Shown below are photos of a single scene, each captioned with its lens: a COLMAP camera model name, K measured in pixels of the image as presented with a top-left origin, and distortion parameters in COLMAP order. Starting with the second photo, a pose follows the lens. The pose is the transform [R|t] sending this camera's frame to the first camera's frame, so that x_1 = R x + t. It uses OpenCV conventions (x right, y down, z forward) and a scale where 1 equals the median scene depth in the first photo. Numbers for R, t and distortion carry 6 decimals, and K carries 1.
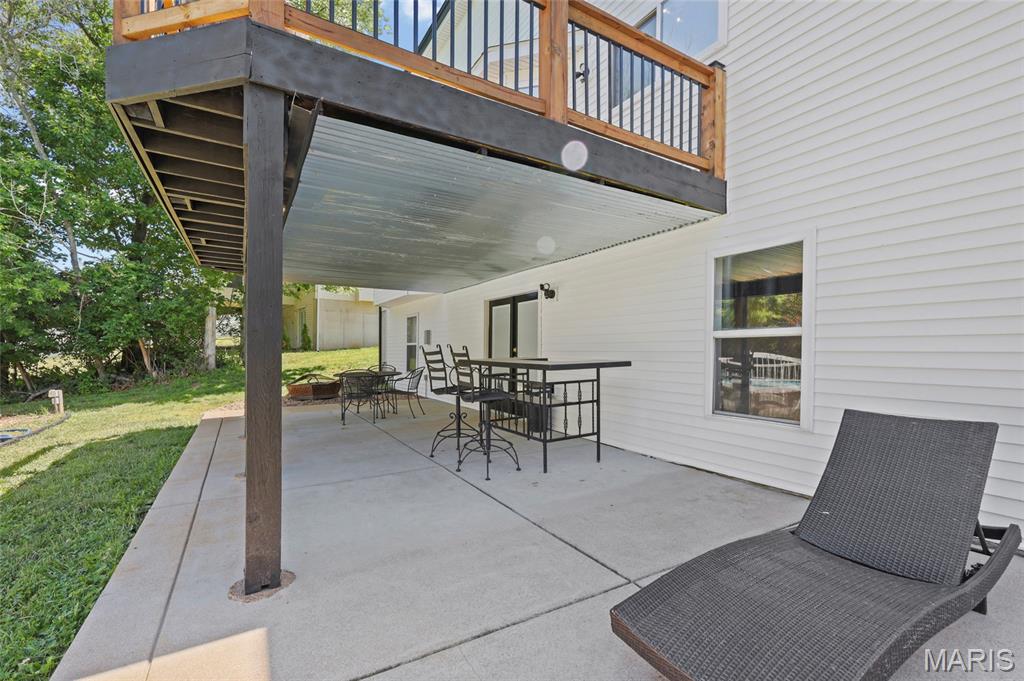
lens RADIAL K [[445.4, 0, 514.5], [0, 445.4, 347.4], [0, 0, 1]] dist [0.004153, -0.001480]
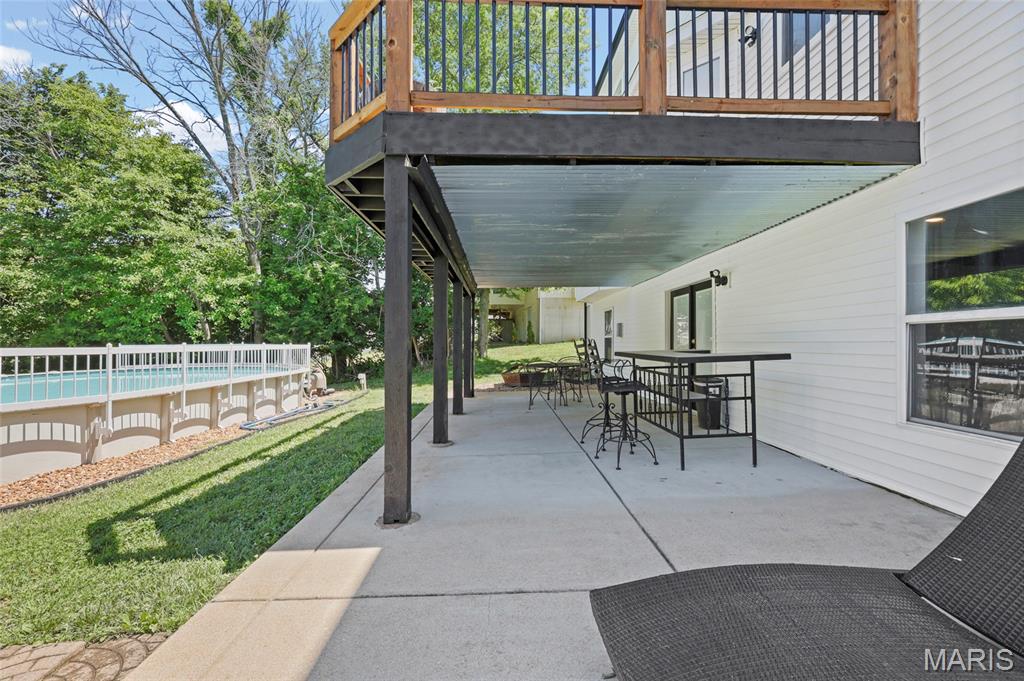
lens RADIAL K [[445.4, 0, 537.2], [0, 445.4, 328.5], [0, 0, 1]] dist [0.004153, -0.001480]
pose [[0.878048, -0.027703, -0.477770, 0.248525], [0.016304, 0.999475, -0.027991, -0.001540], [0.478294, 0.016787, 0.878039, 0.003222]]
